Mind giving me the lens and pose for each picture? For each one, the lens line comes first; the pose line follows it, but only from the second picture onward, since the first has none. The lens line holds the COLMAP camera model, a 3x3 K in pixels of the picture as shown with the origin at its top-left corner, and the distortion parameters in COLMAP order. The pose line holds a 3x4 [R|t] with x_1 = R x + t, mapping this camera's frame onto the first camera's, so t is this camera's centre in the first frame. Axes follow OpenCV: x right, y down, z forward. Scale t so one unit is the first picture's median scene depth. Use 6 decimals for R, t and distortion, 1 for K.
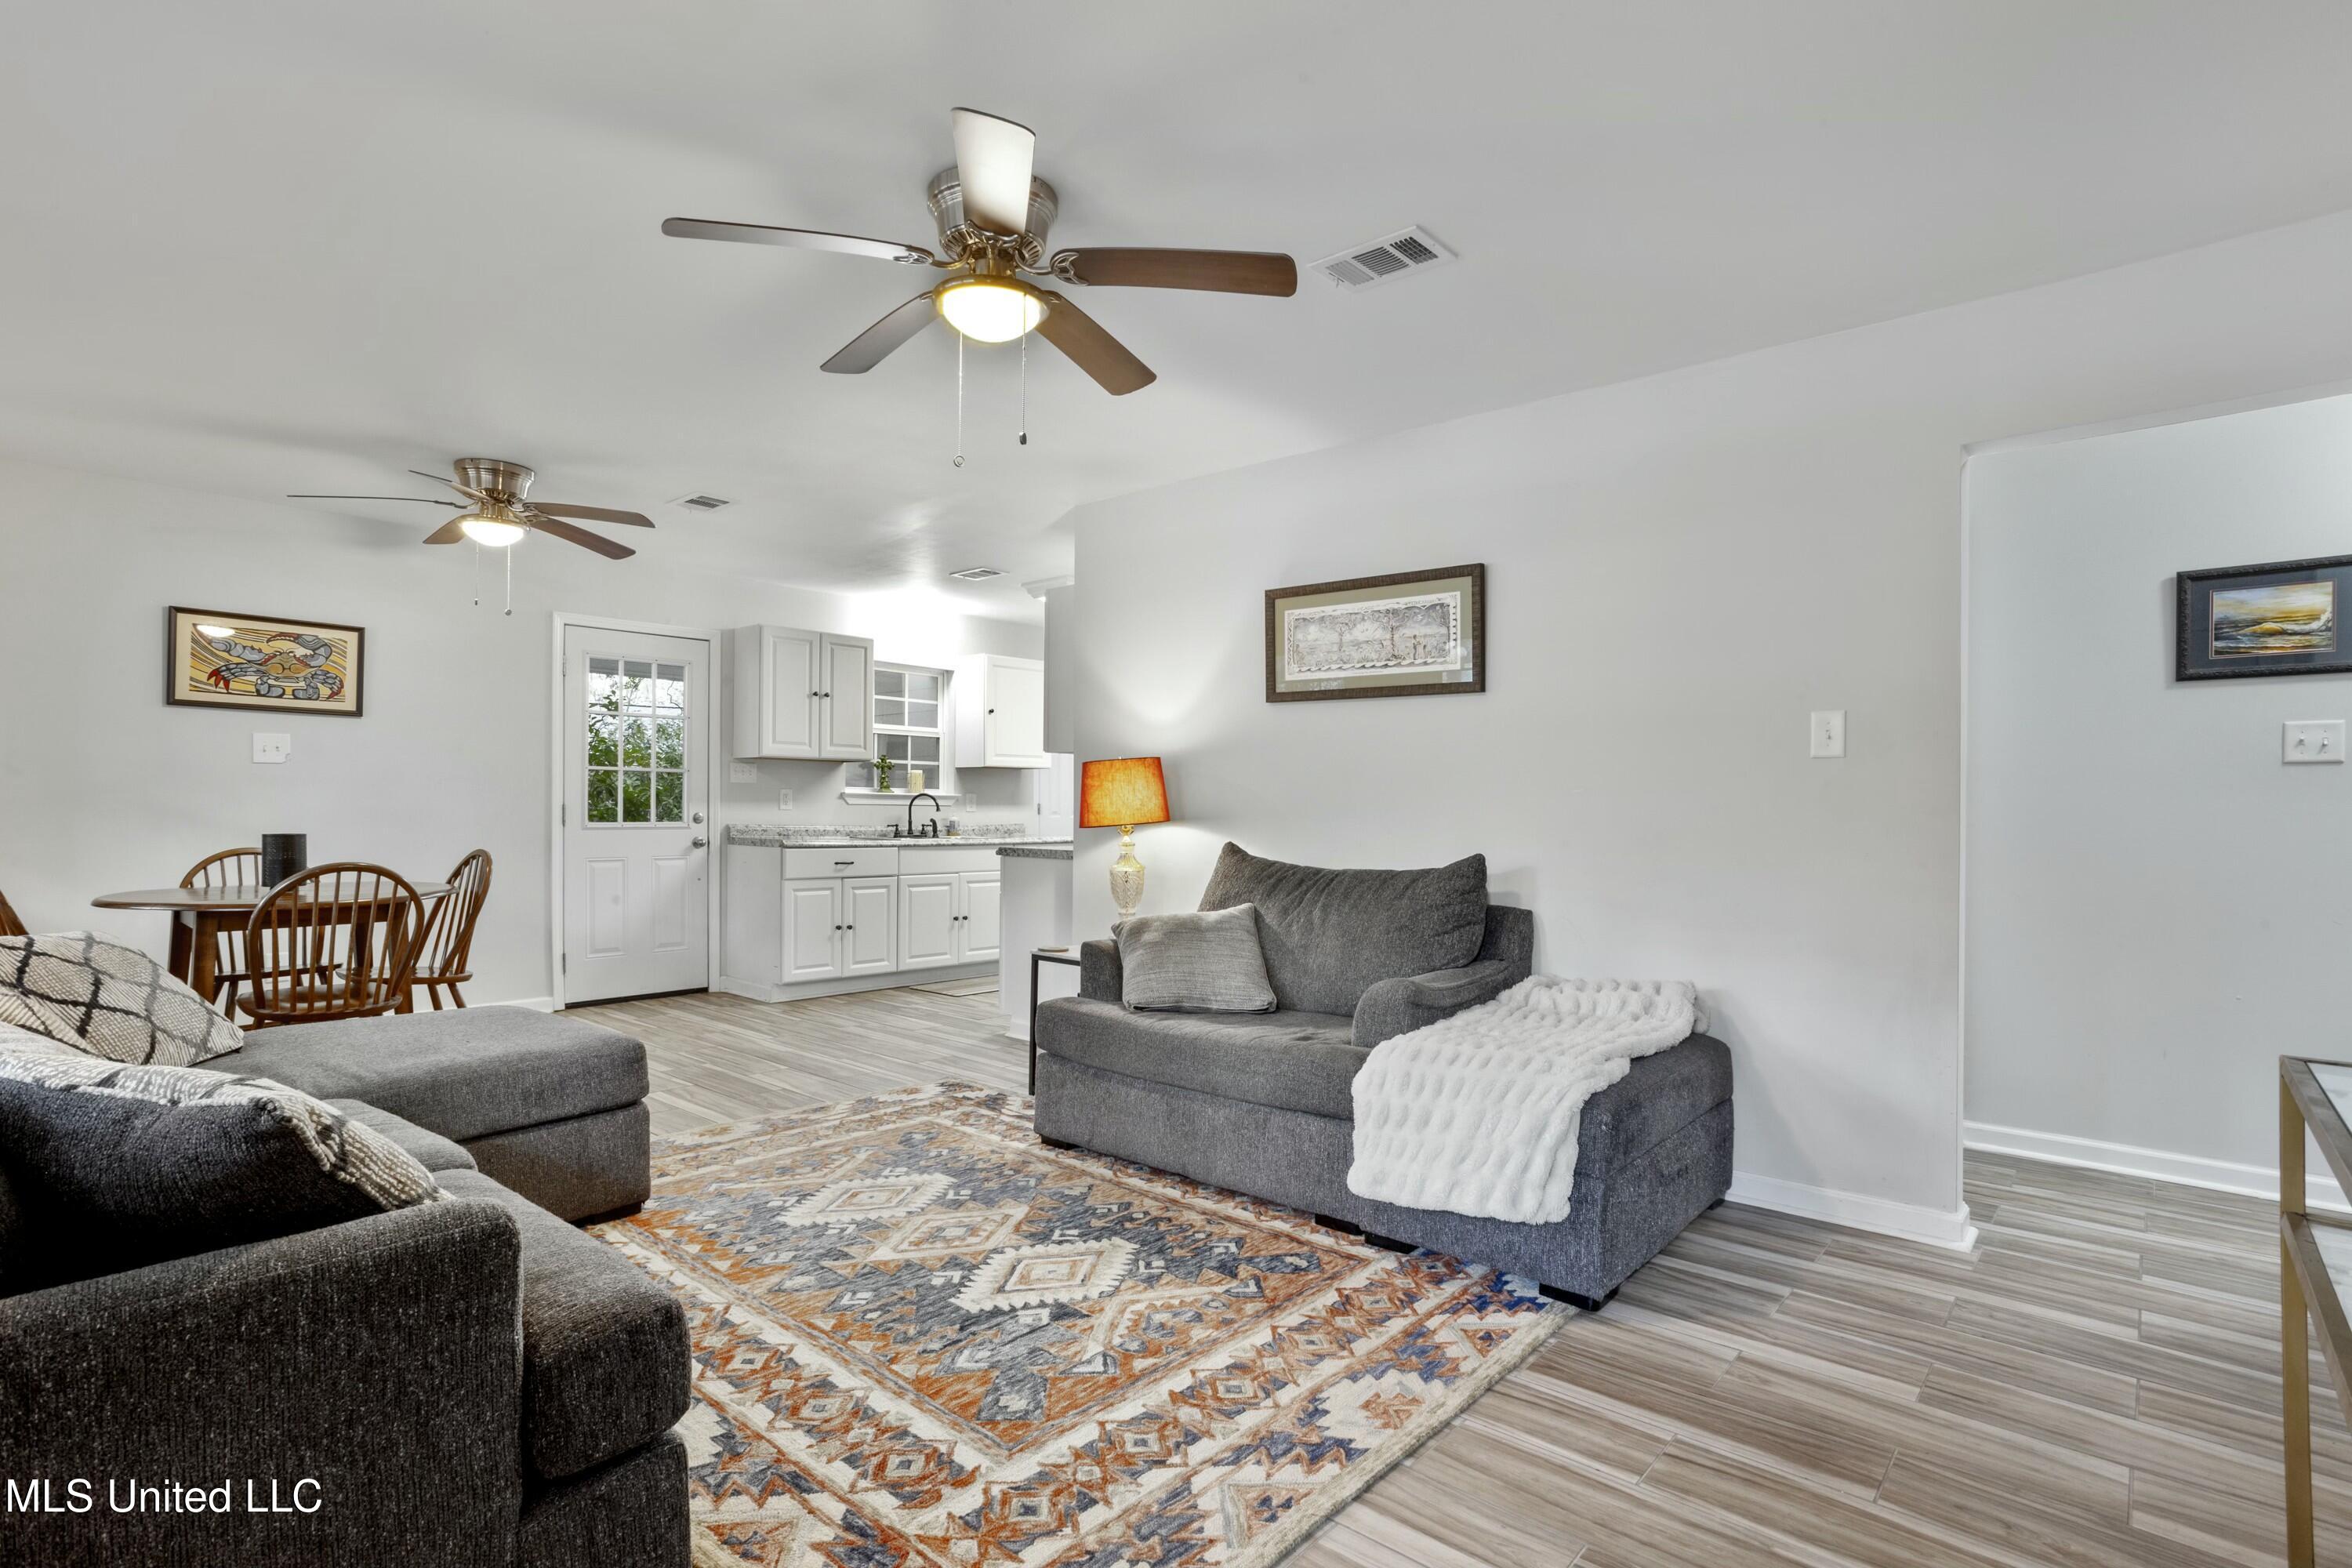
lens RADIAL K [[1147.1, 0, 1170.8], [0, 1147.1, 801.8], [0, 0, 1]] dist [-0.056693, 0.035693]
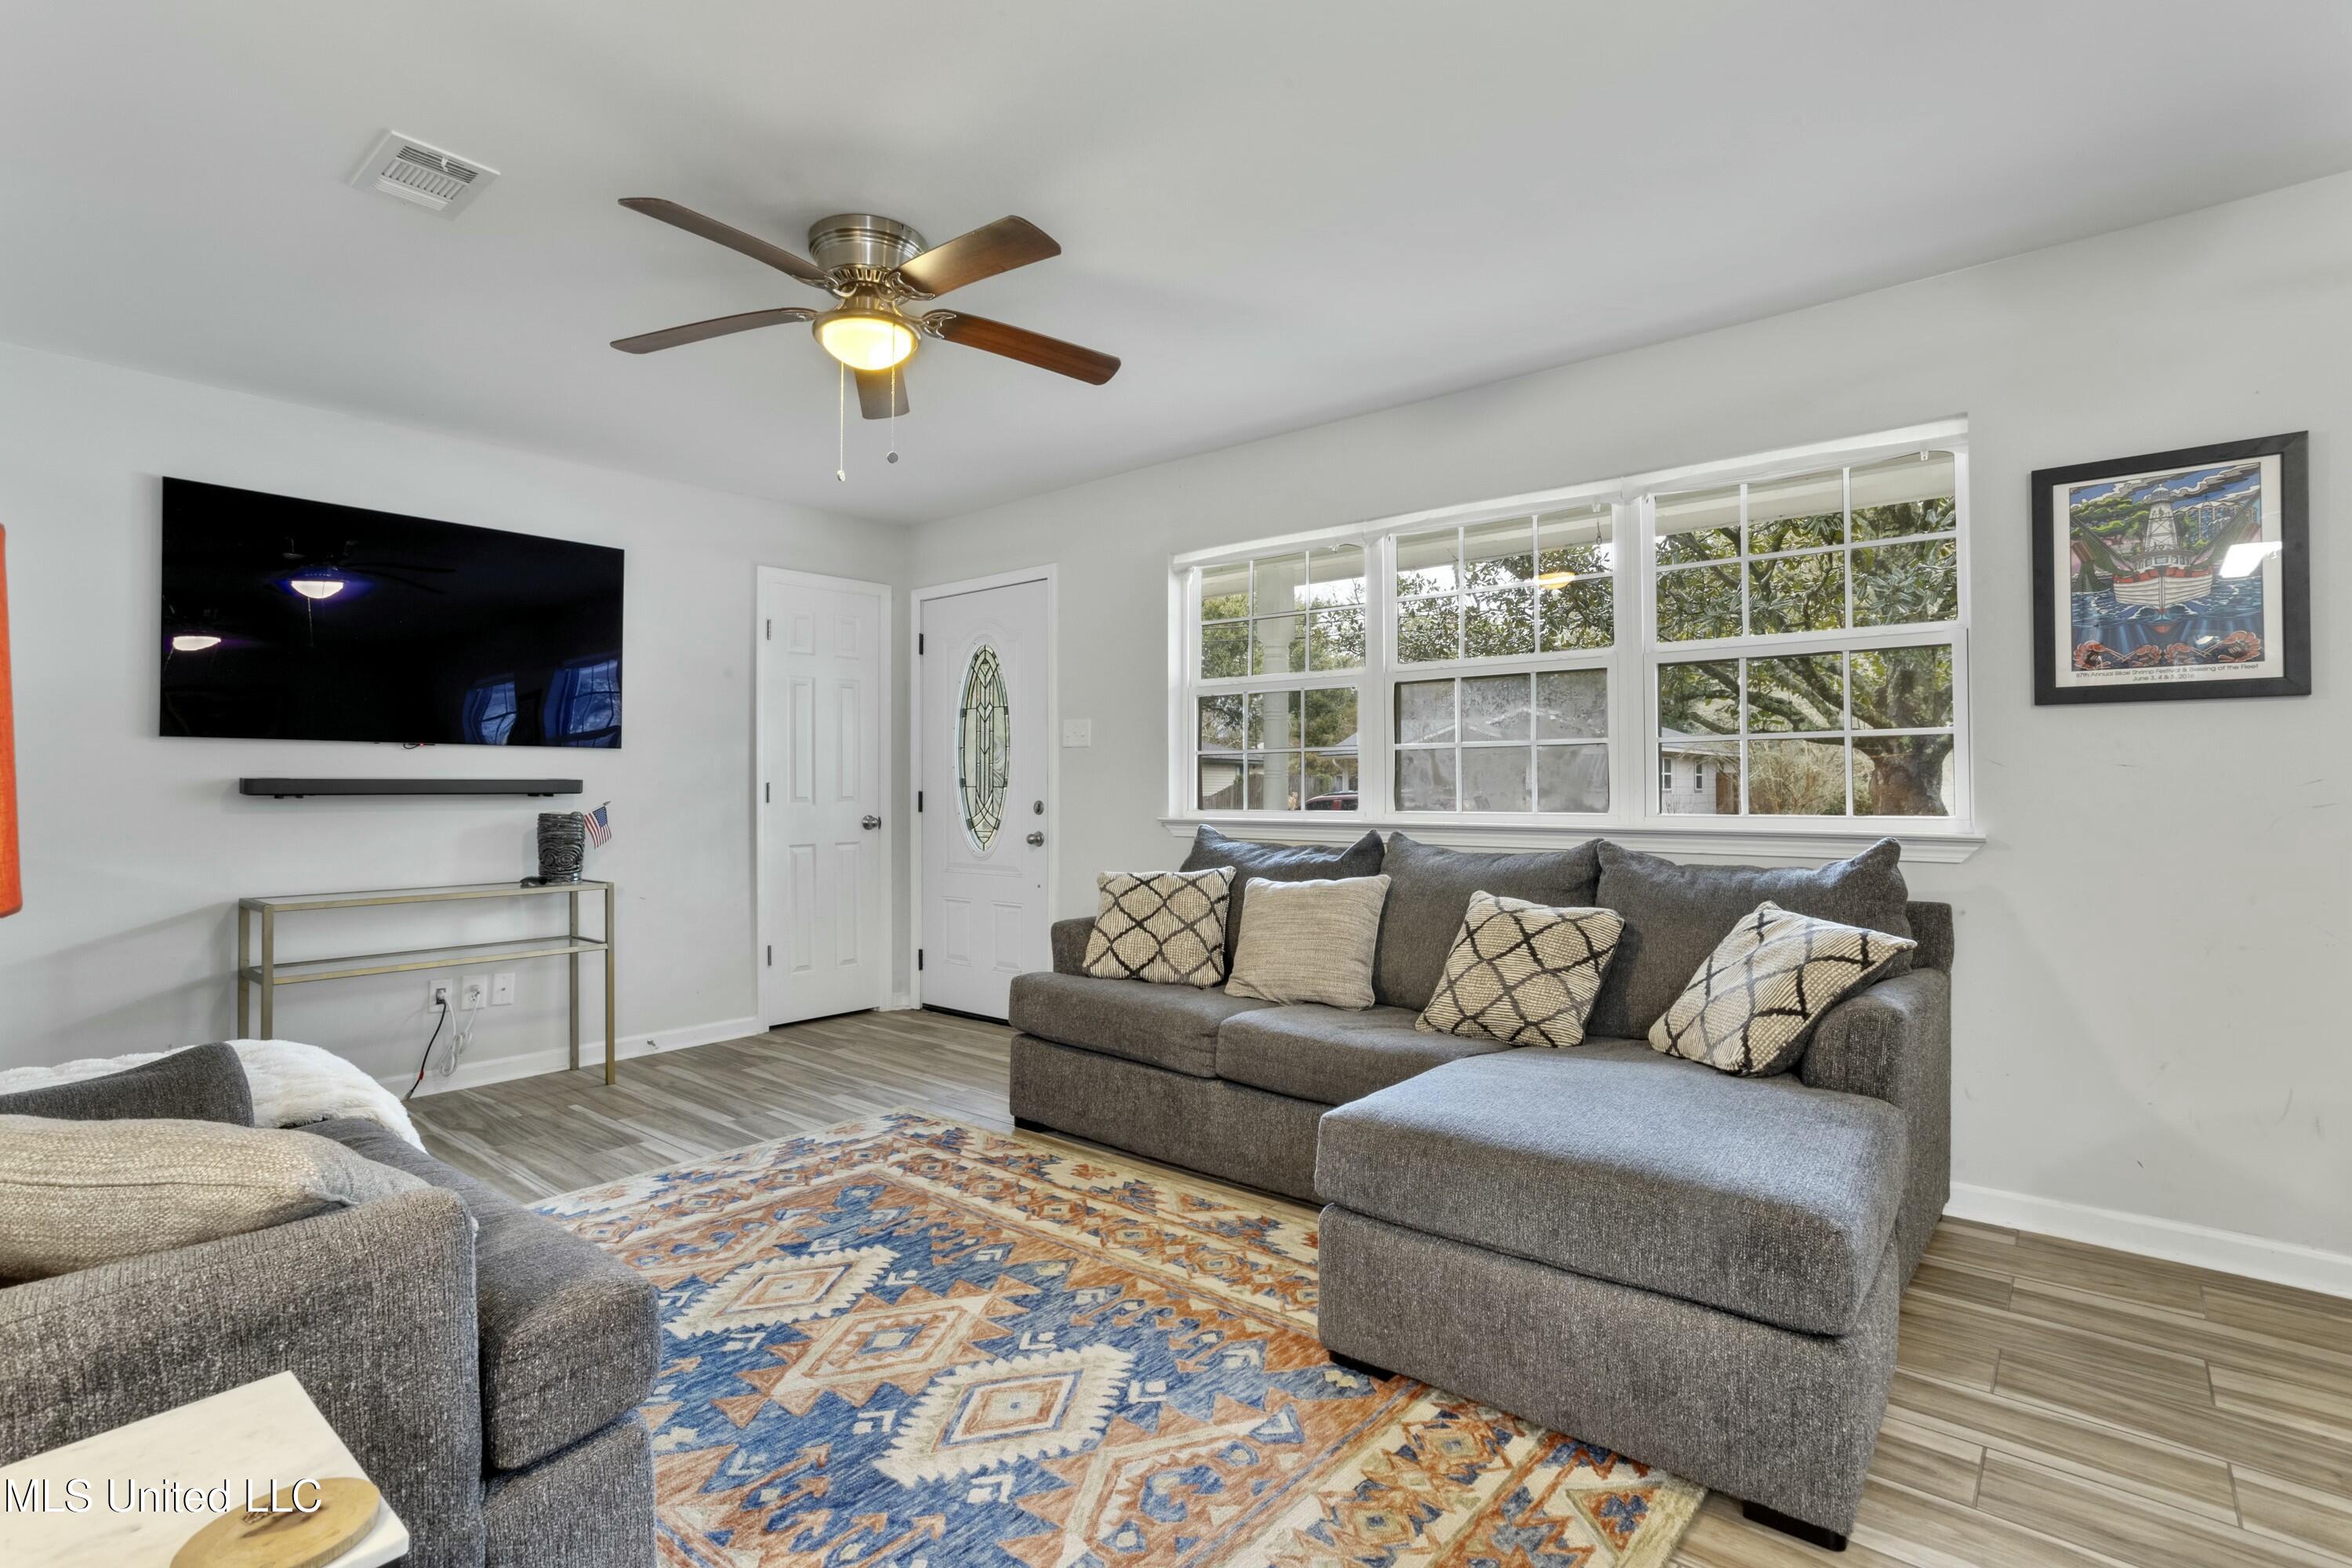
lens RADIAL K [[1133.1, 0, 1169.5], [0, 1133.1, 776.4], [0, 0, 1]] dist [-0.054846, 0.034021]
pose [[-0.999816, -0.004114, -0.018753, -0.363358], [-0.003843, 0.999888, -0.014455, 0.006232], [0.018810, -0.014381, -0.999720, 1.758559]]
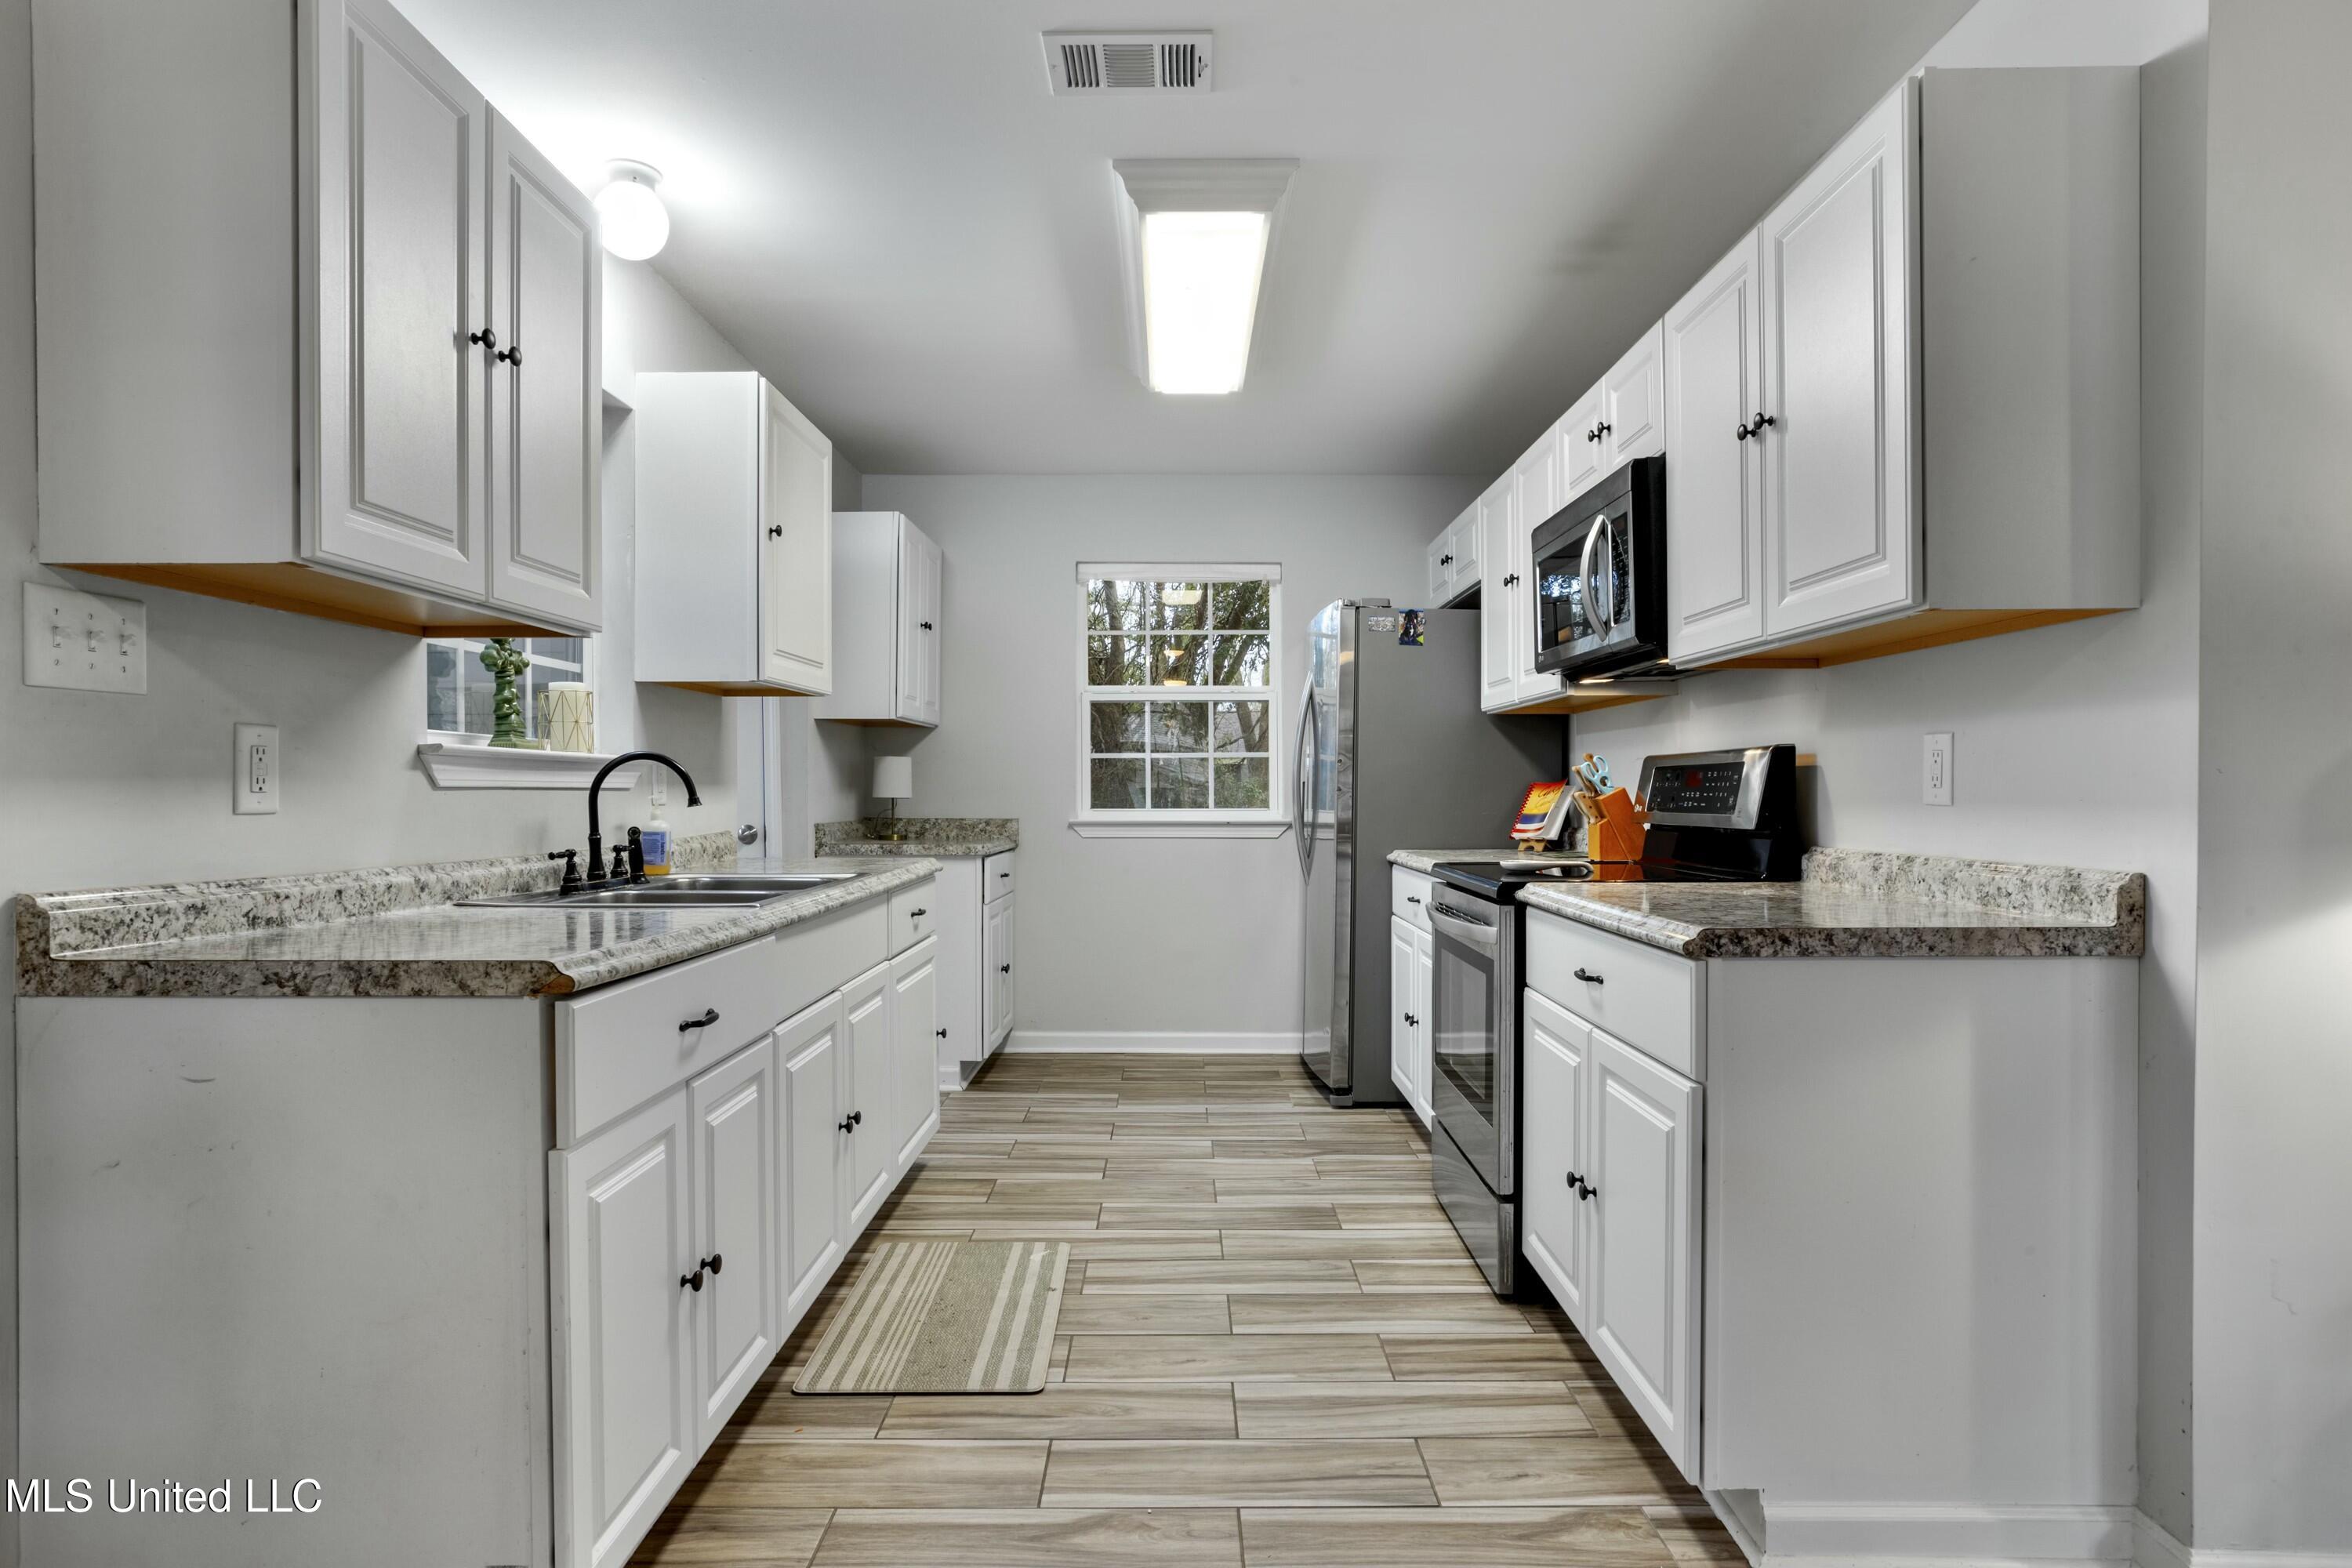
lens RADIAL K [[1269.8, 0, 1171.4], [0, 1269.8, 795.3], [0, 0, 1]] dist [-0.048413, 0.036225]
pose [[0.754684, -0.014501, 0.655928, -0.870625], [0.005107, 0.999855, 0.016229, -0.000358], [-0.656069, -0.008898, 0.754649, 1.616752]]
